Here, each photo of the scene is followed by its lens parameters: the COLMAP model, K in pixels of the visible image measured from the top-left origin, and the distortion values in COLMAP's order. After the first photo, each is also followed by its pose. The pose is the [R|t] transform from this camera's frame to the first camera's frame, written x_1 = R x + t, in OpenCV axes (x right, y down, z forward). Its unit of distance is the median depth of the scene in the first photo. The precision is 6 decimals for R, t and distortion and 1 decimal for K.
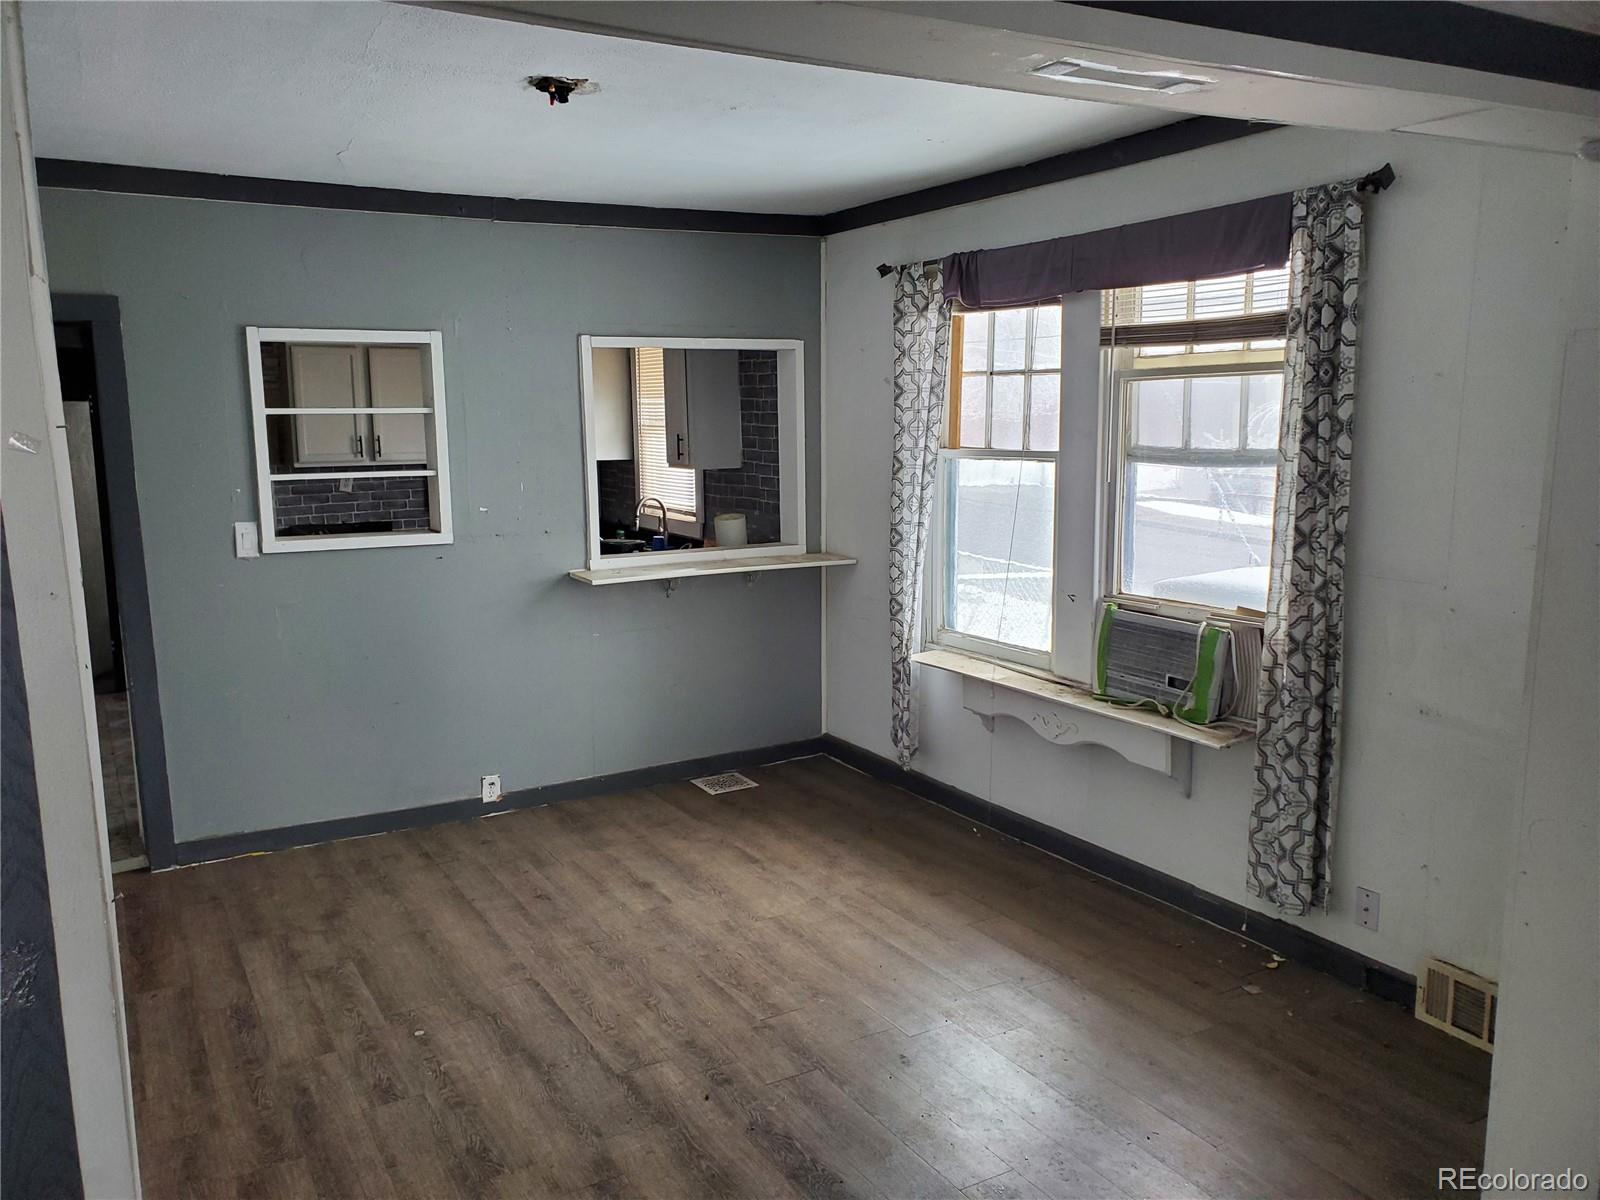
lens RADIAL K [[1190.7, 0, 800.0], [0, 1190.7, 600.0], [0, 0, 1]] dist [0.040767, -0.063649]
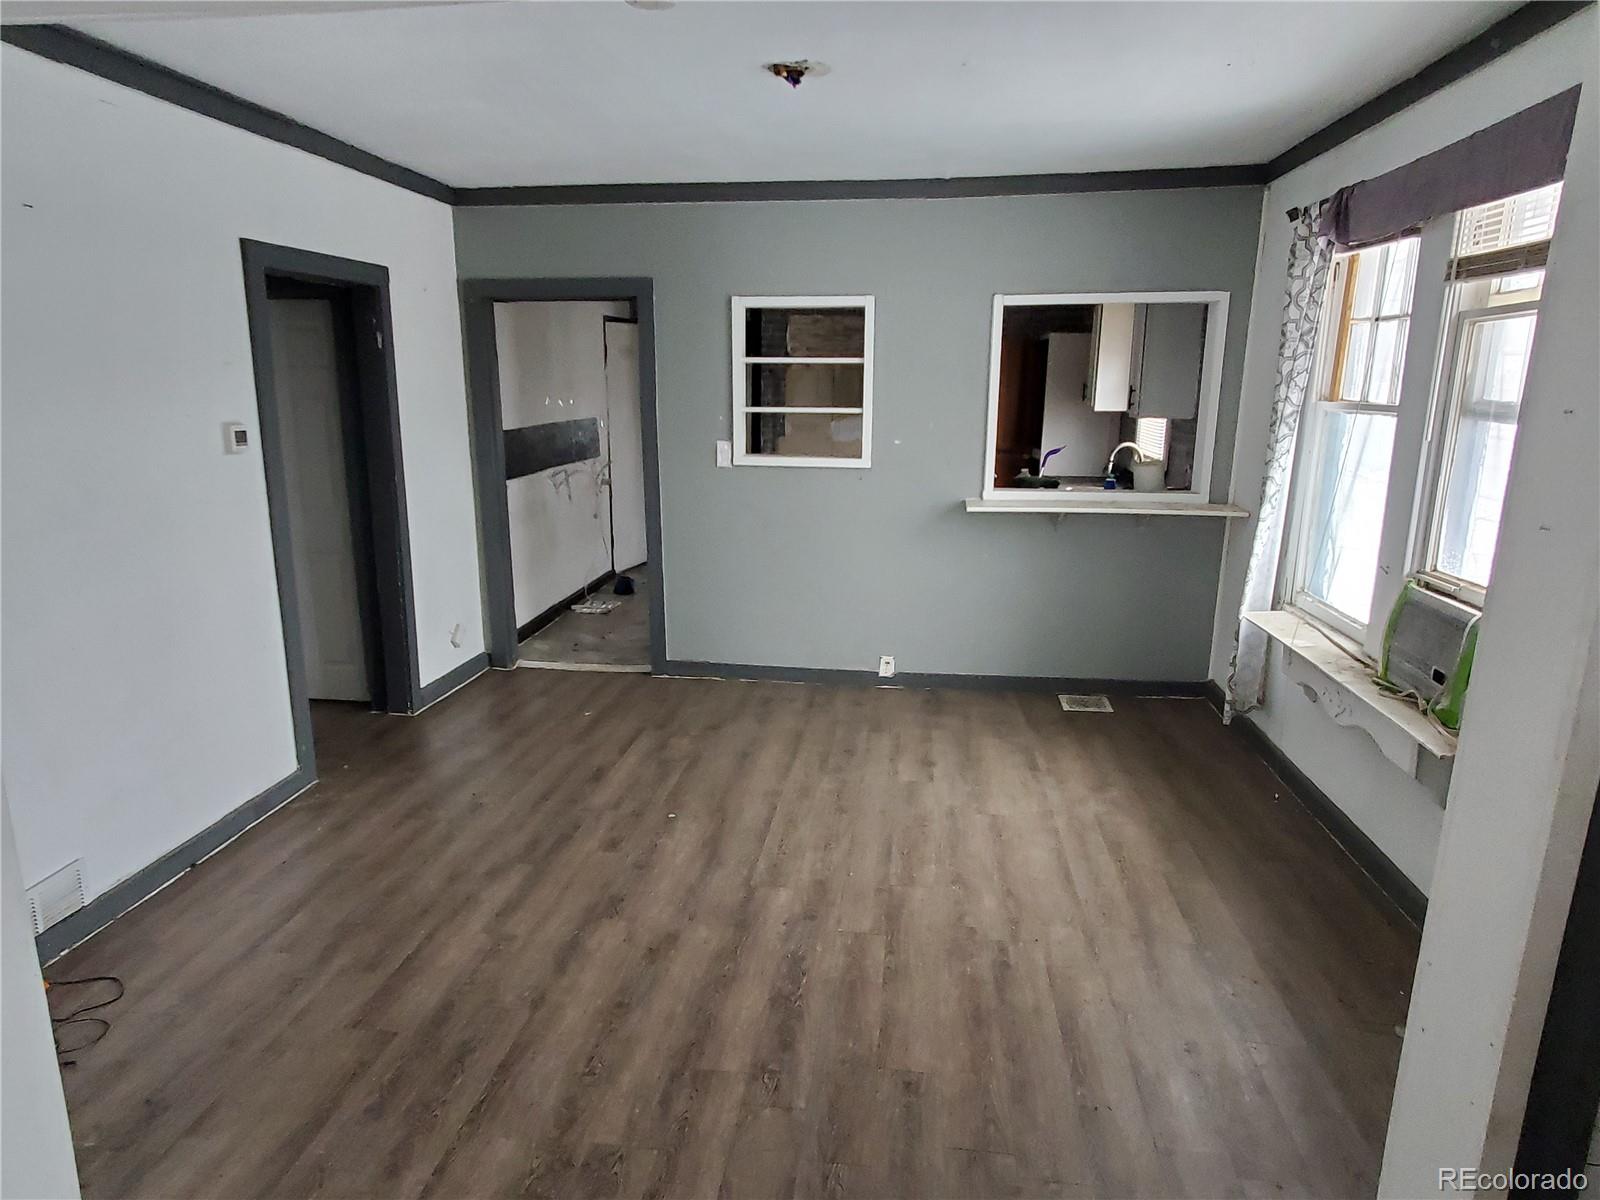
lens RADIAL K [[976.0, 0, 800.0], [0, 976.0, 600.0], [0, 0, 1]] dist [0.041769, -0.041275]
pose [[0.804293, 0.145019, -0.576266, 0.292062], [-0.105677, 0.989212, 0.101446, -0.007214], [0.584761, -0.020694, 0.810942, 0.132952]]
